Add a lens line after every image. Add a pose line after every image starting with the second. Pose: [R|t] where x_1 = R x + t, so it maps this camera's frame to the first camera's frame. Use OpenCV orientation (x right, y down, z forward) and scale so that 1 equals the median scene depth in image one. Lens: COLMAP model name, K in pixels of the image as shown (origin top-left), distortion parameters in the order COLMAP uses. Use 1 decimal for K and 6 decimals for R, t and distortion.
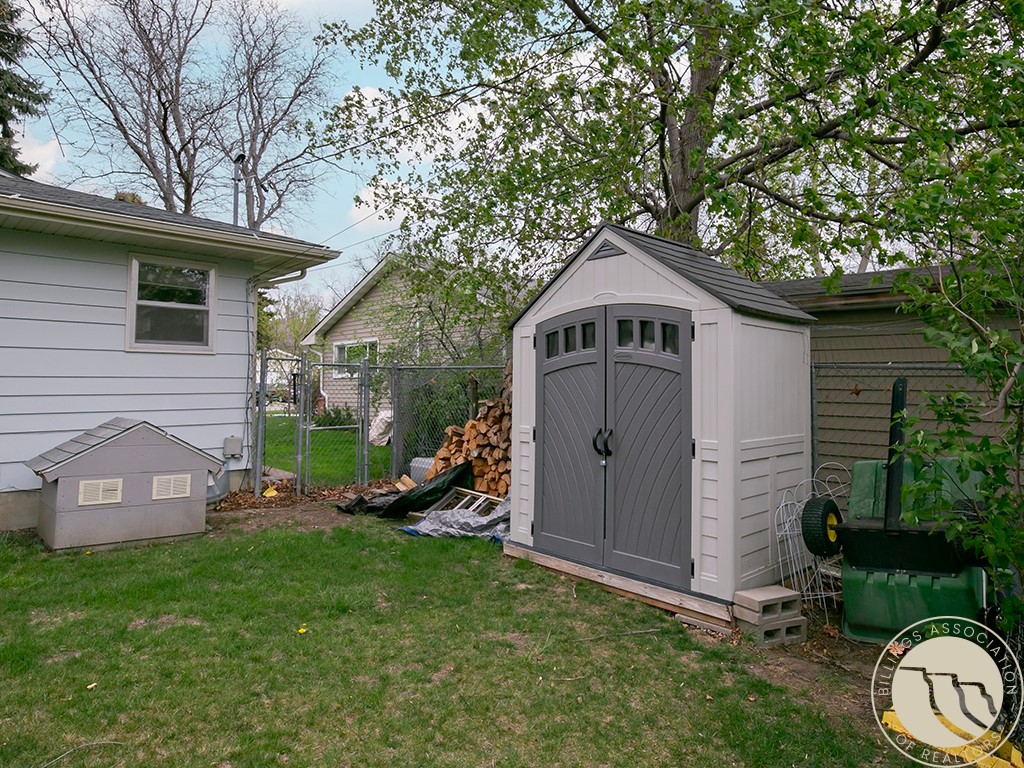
lens RADIAL K [[636.2, 0, 513.0], [0, 636.2, 340.5], [0, 0, 1]] dist [-0.006178, 0.000358]
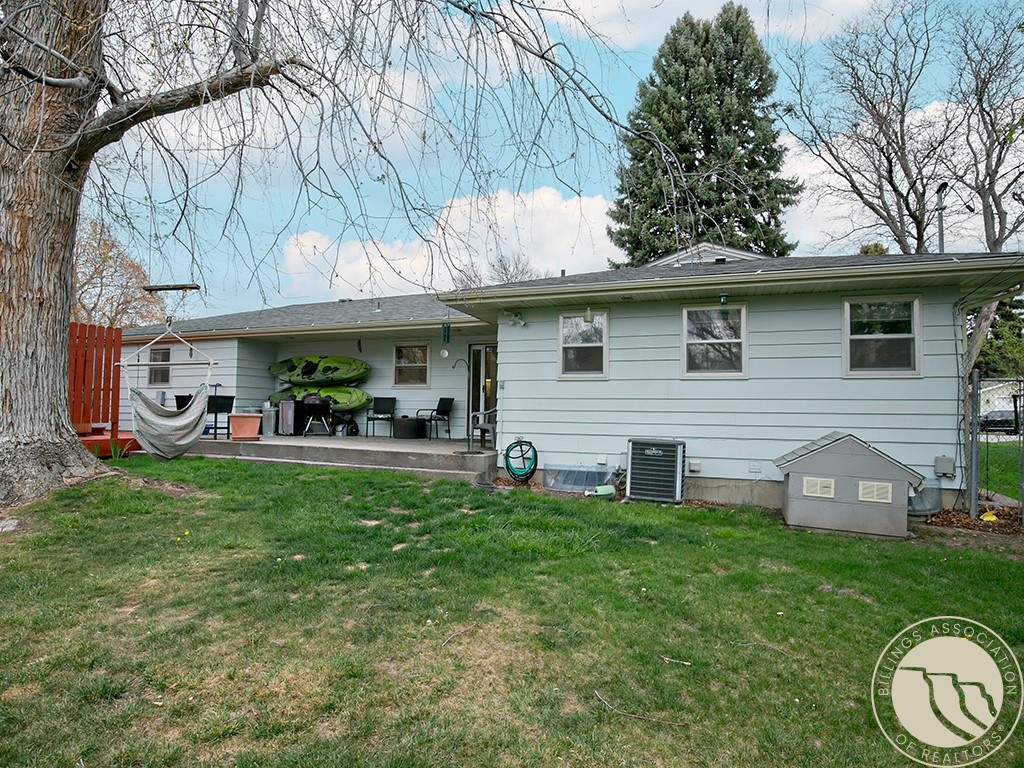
lens RADIAL K [[570.9, 0, 505.8], [0, 570.9, 382.2], [0, 0, 1]] dist [-0.005534, 0.001654]
pose [[0.369853, -0.035876, -0.928397, 0.163022], [0.040866, 0.998915, -0.022321, 0.021684], [0.928191, -0.029685, 0.370918, -0.006673]]
